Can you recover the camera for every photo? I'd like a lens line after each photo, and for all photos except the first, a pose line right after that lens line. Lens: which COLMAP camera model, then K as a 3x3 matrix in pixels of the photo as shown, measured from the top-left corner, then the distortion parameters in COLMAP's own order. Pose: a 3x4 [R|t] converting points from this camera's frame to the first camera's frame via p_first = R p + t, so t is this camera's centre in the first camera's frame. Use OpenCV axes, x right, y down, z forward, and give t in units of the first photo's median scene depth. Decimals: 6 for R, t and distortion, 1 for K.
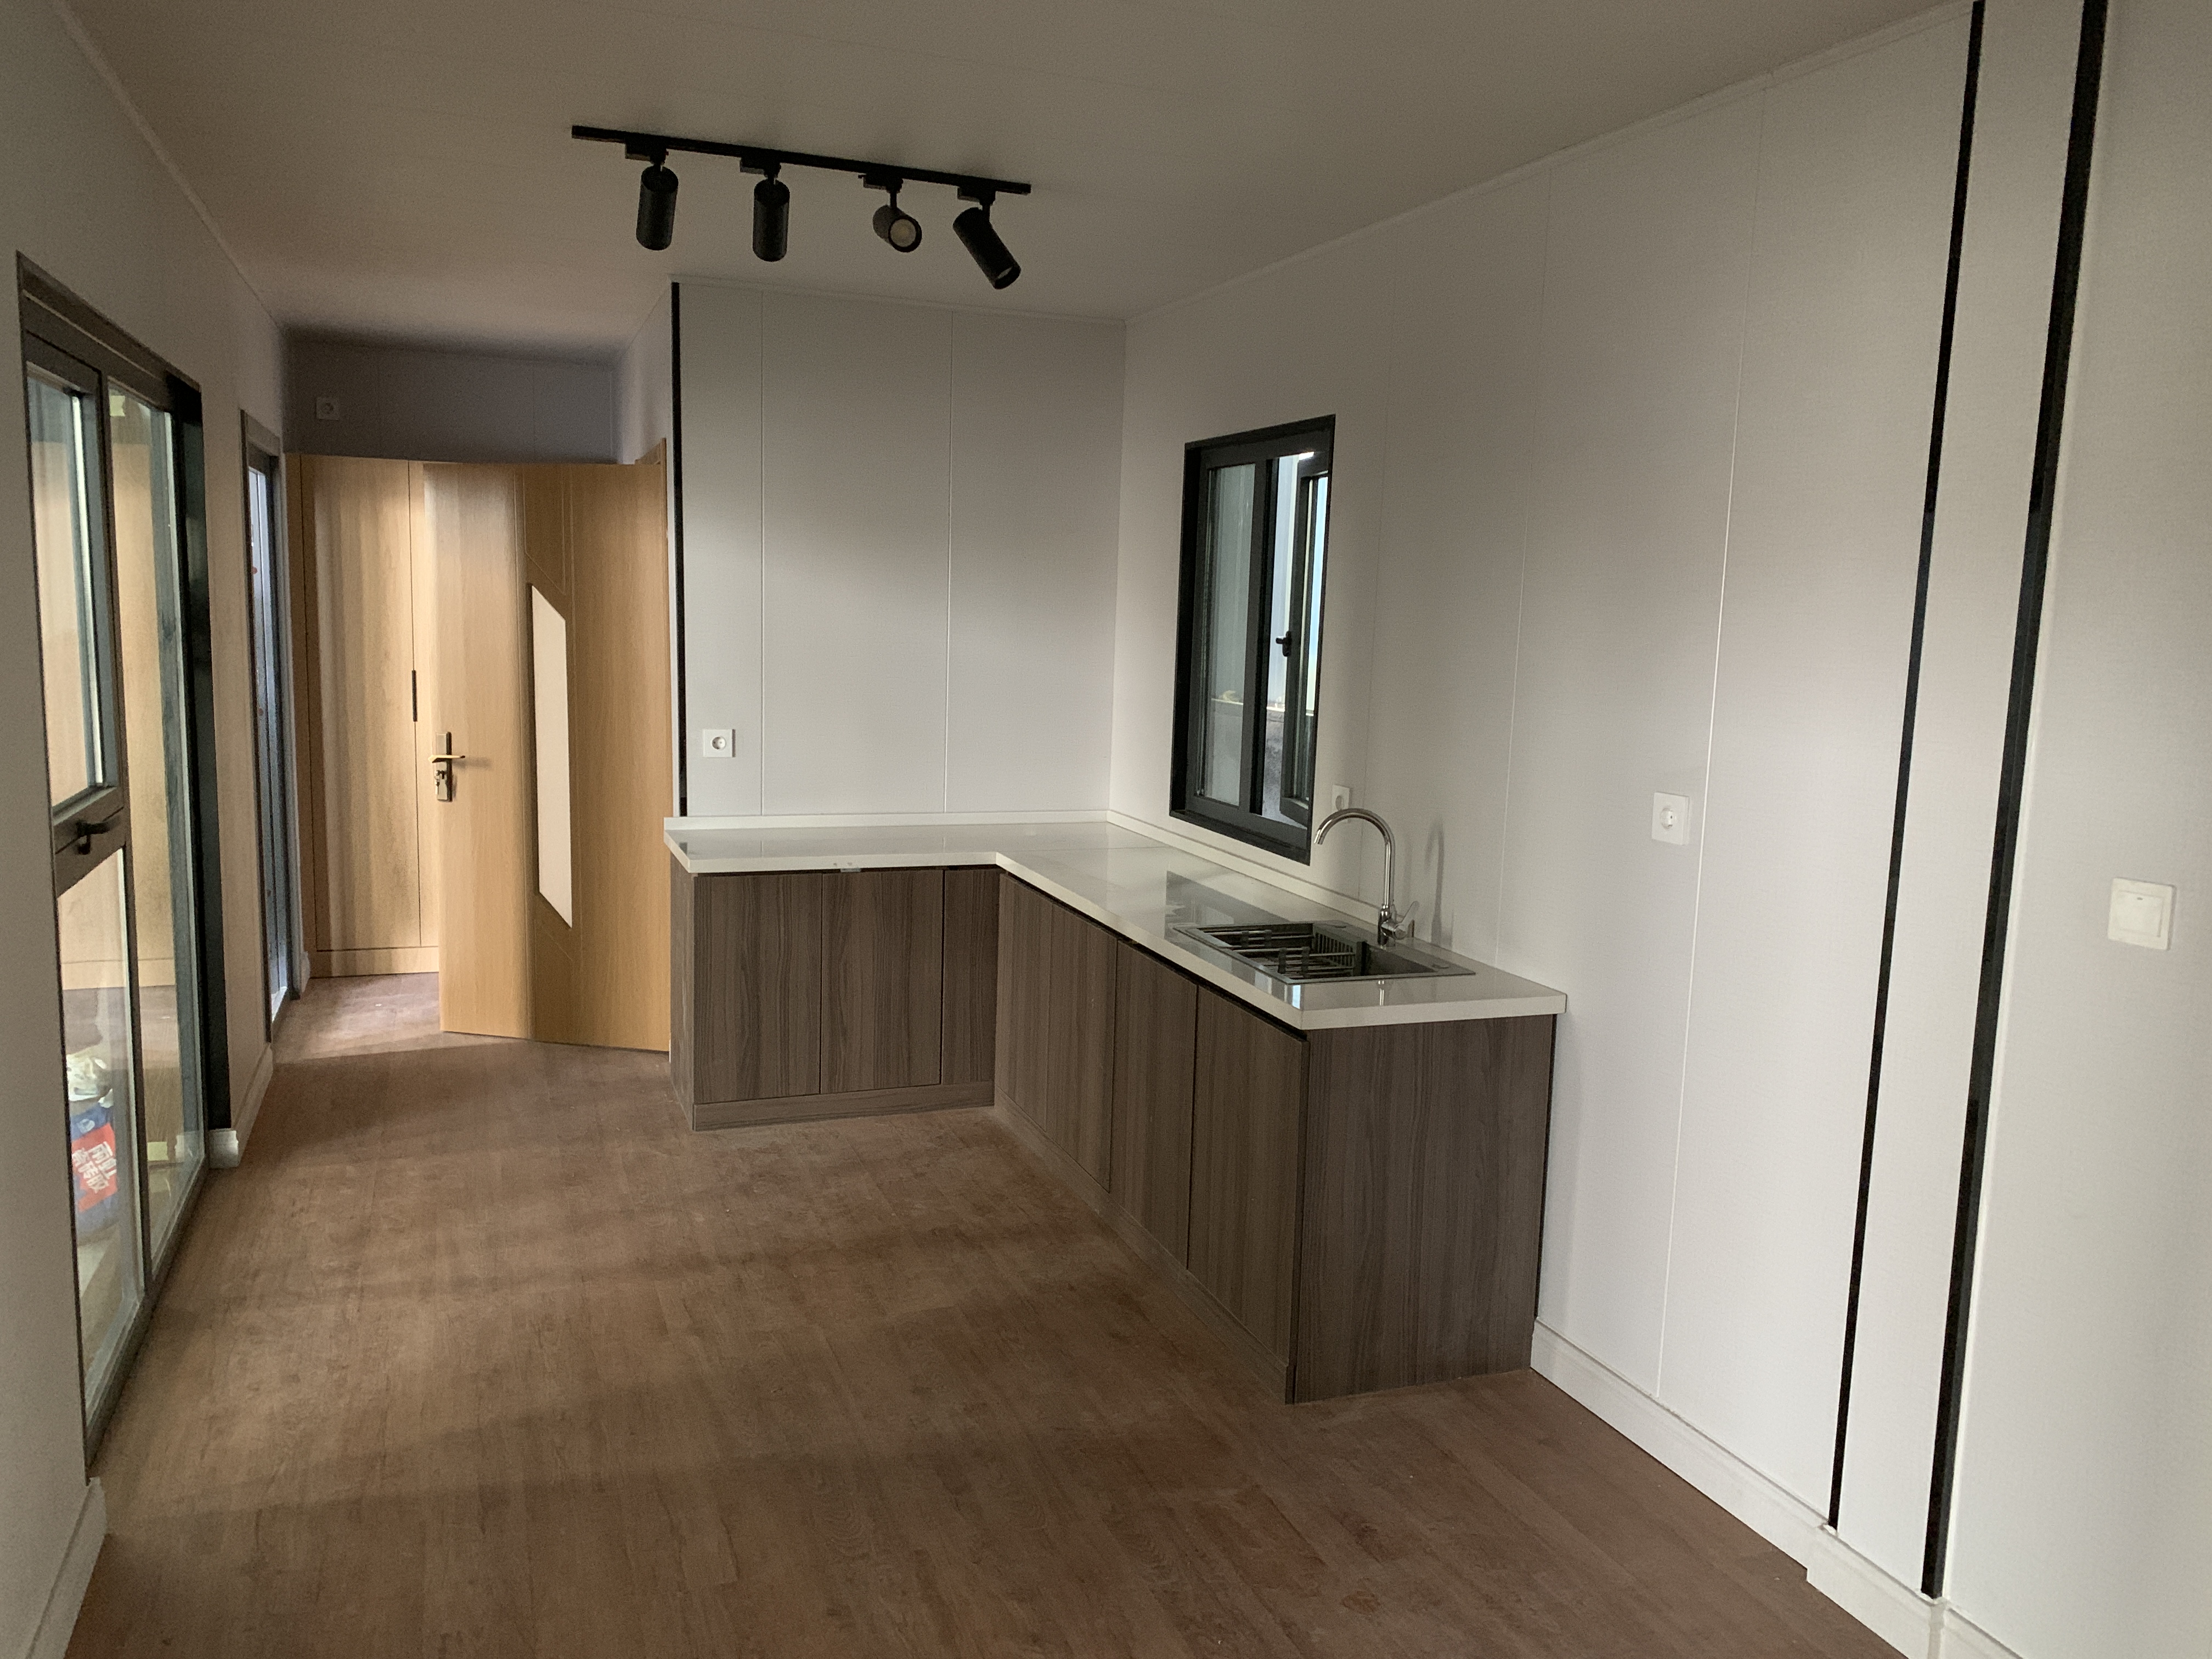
lens RADIAL K [[1661.3, 0, 1110.7], [0, 1661.3, 828.6], [0, 0, 1]] dist [0.030365, -0.012992]
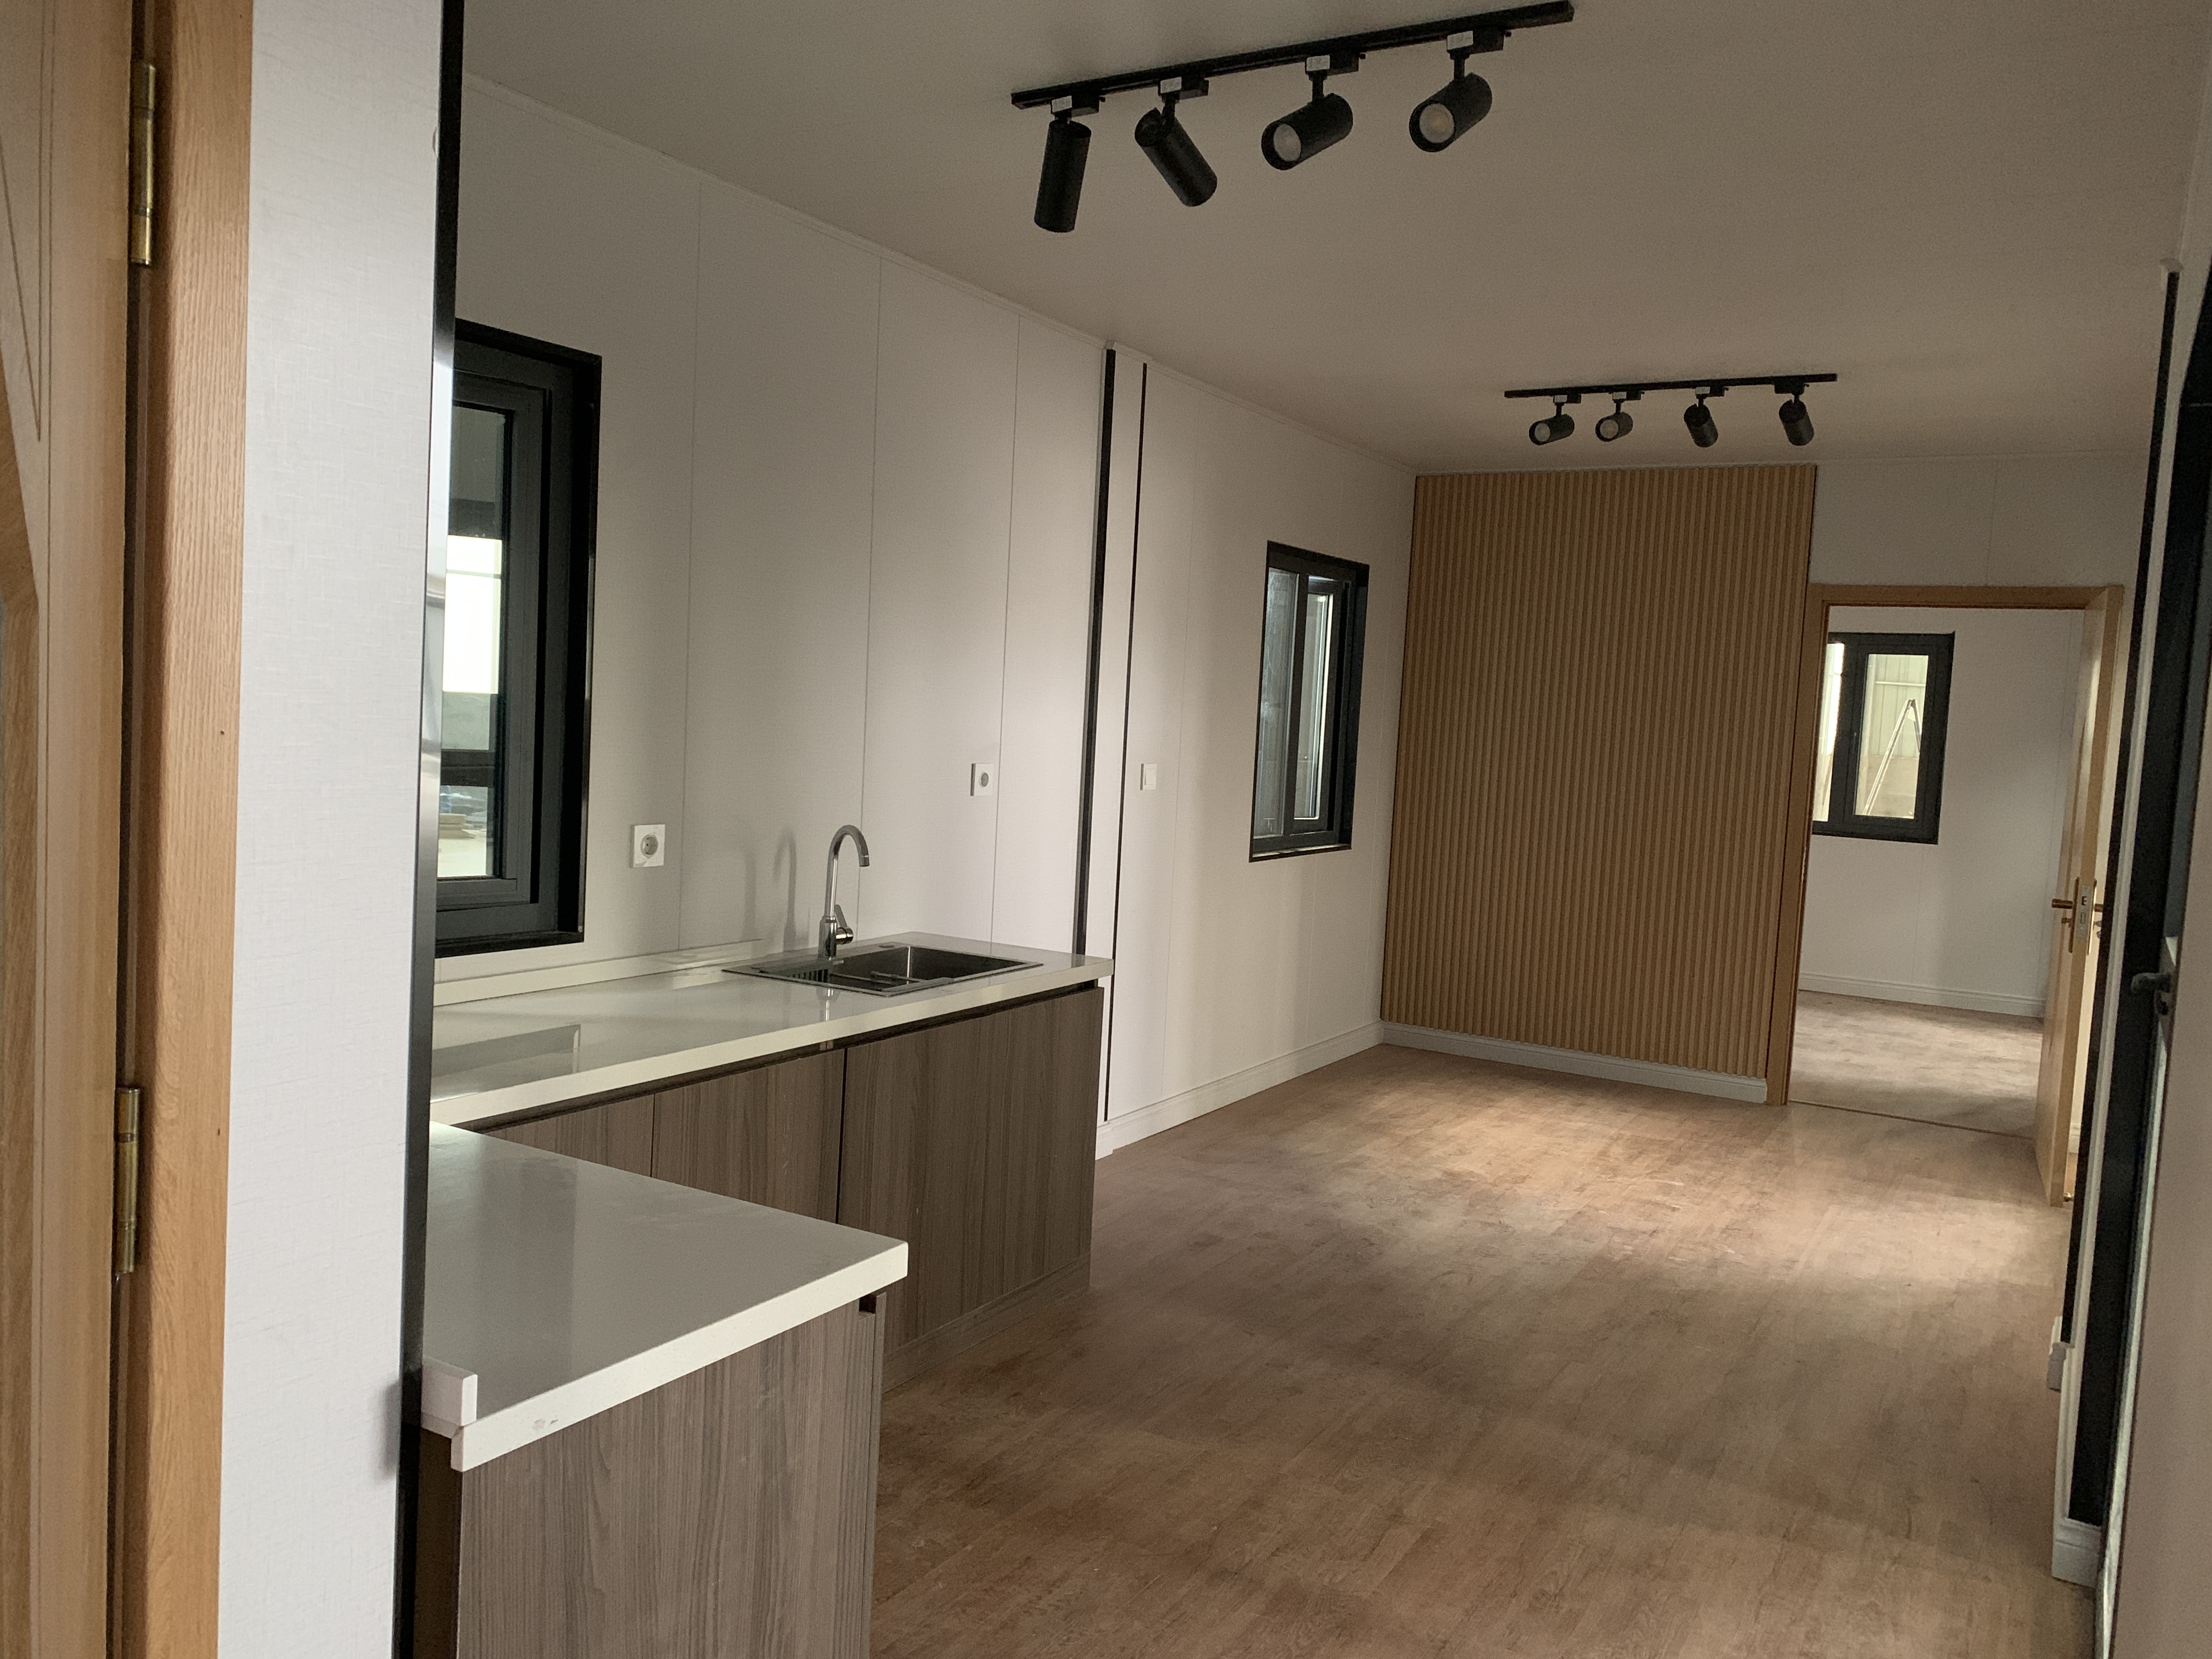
lens RADIAL K [[1661.3, 0, 1109.8], [0, 1661.3, 826.9], [0, 0, 1]] dist [0.030365, -0.012992]
pose [[-0.613006, -0.122568, 0.780513, -0.850807], [0.040566, 0.981708, 0.186023, -0.222902], [-0.789036, 0.145696, -0.596821, 1.723134]]
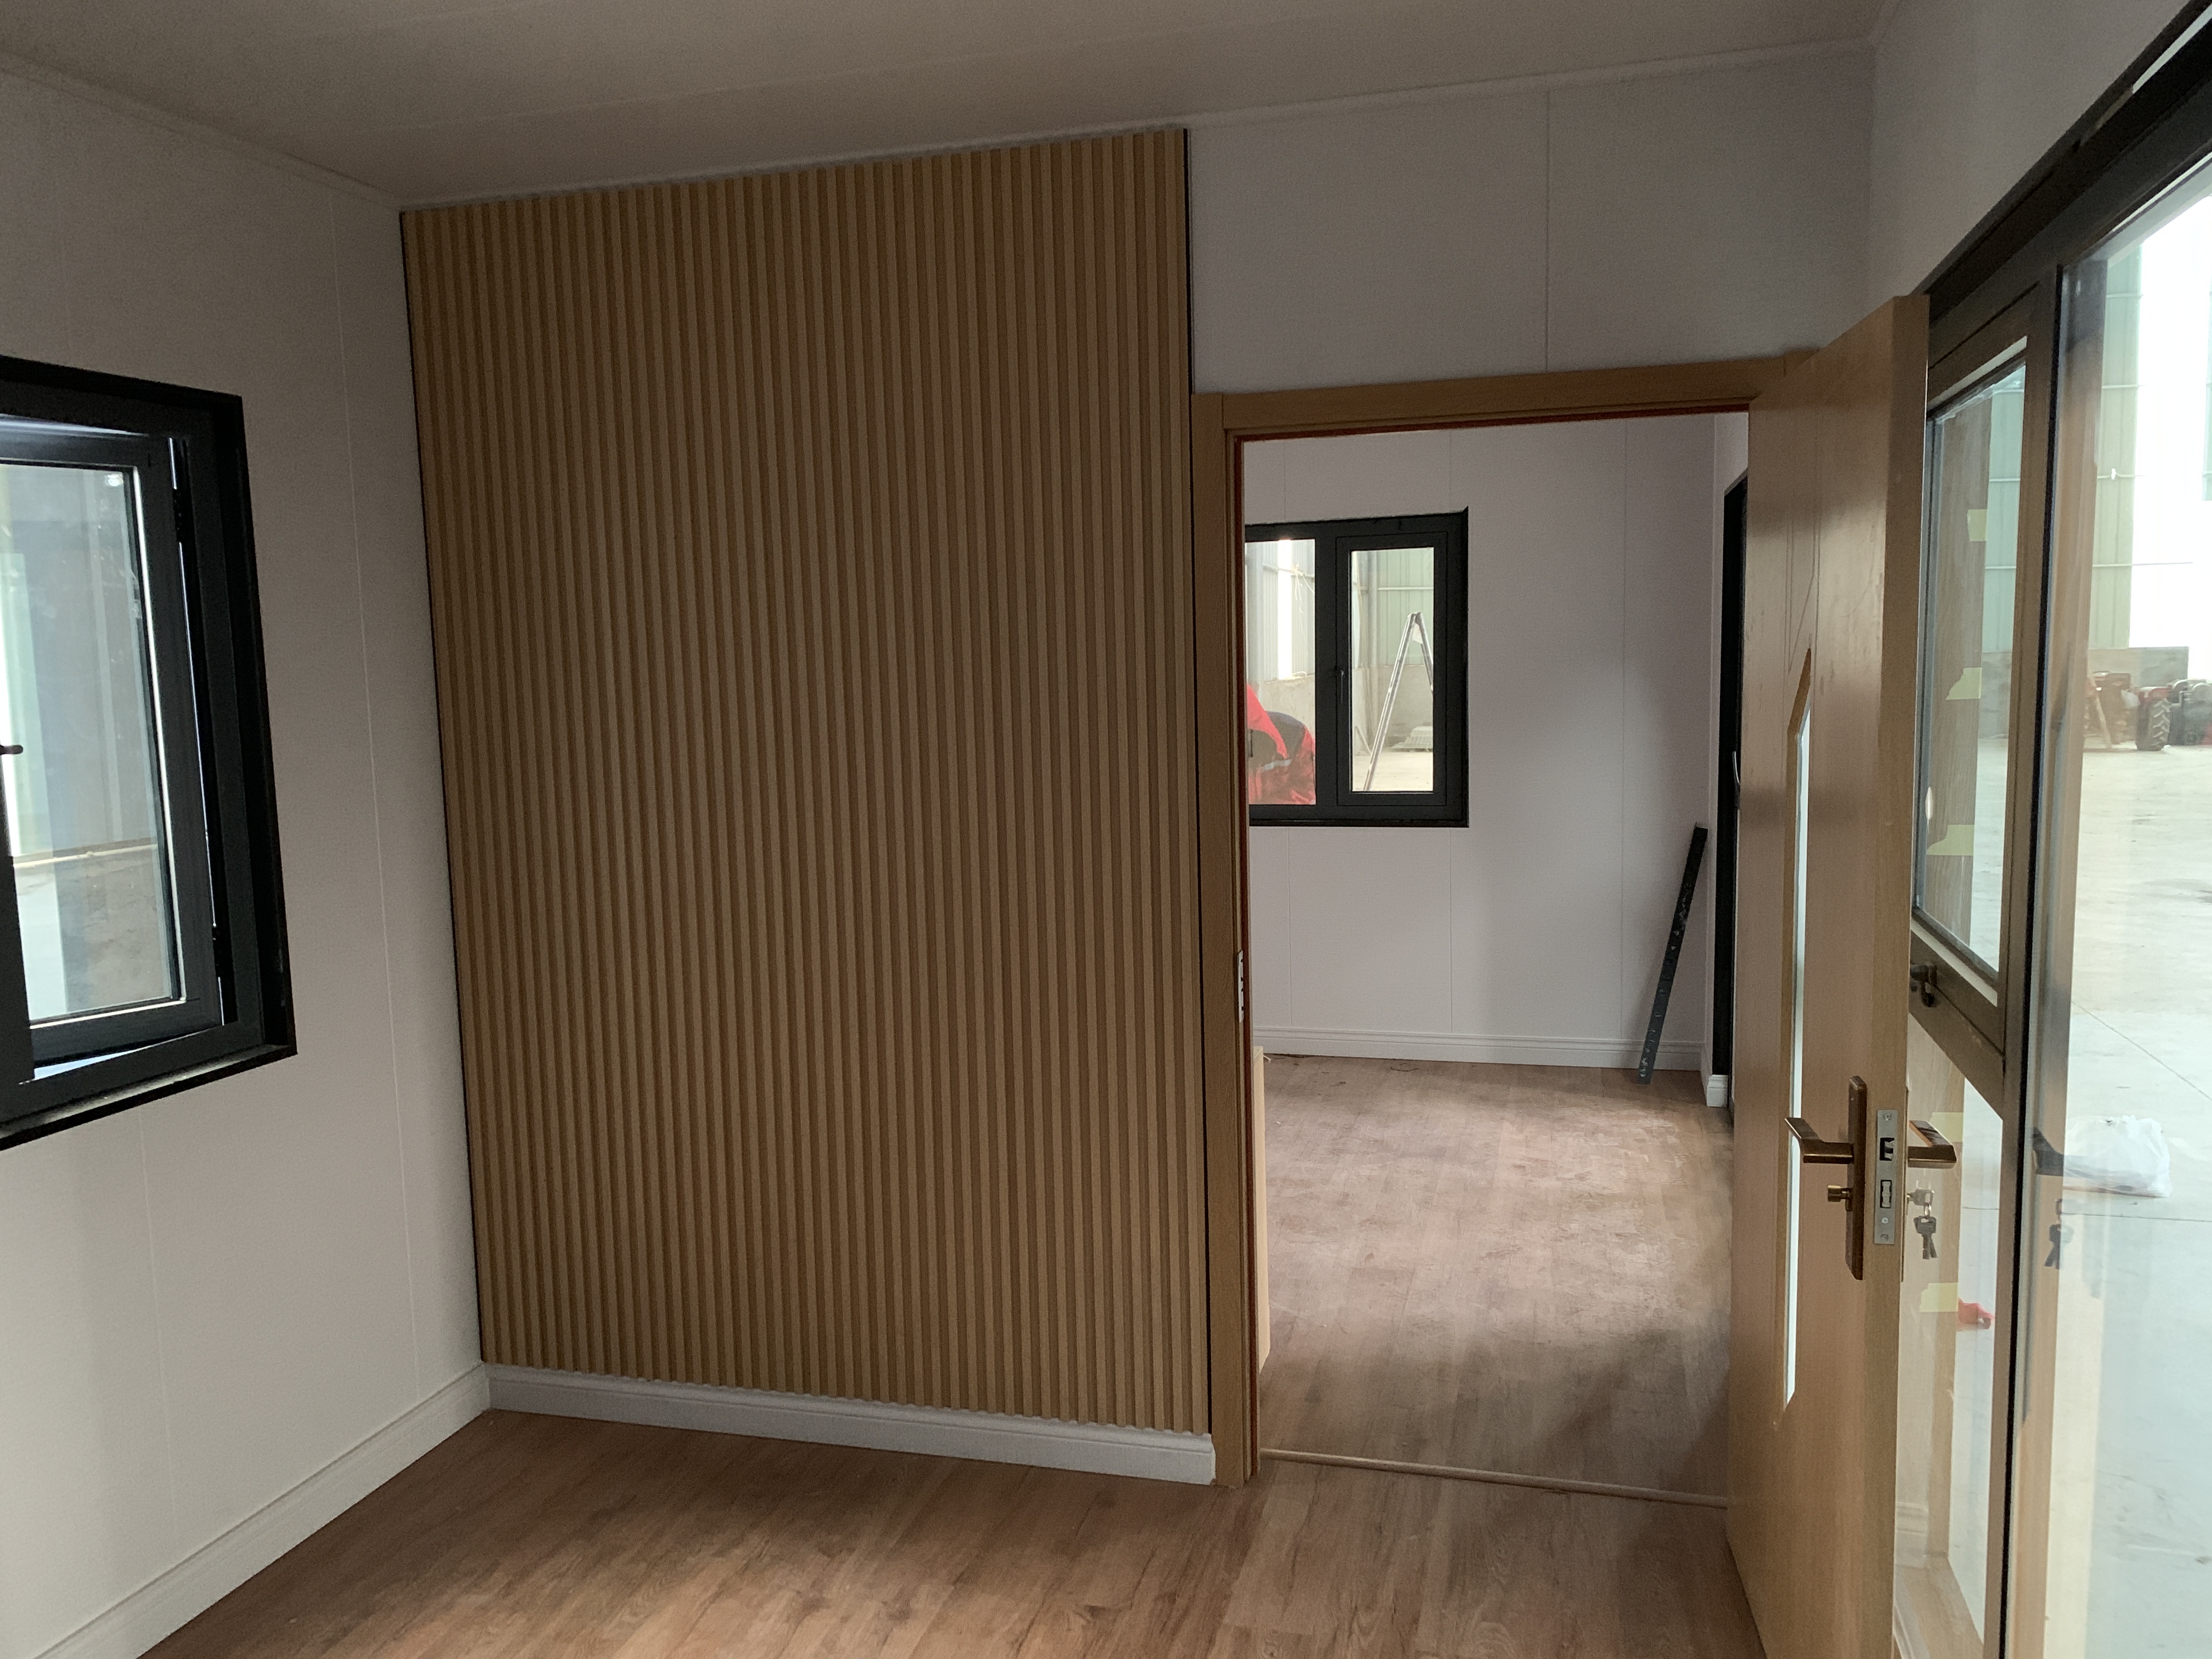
lens RADIAL K [[1661.3, 0, 1103.9], [0, 1661.3, 832.0], [0, 0, 1]] dist [0.030365, -0.012992]
pose [[-0.799663, -0.075604, 0.595670, -0.313279], [0.085814, 0.967468, 0.237995, -0.096087], [-0.594285, 0.241432, -0.767161, 0.660584]]
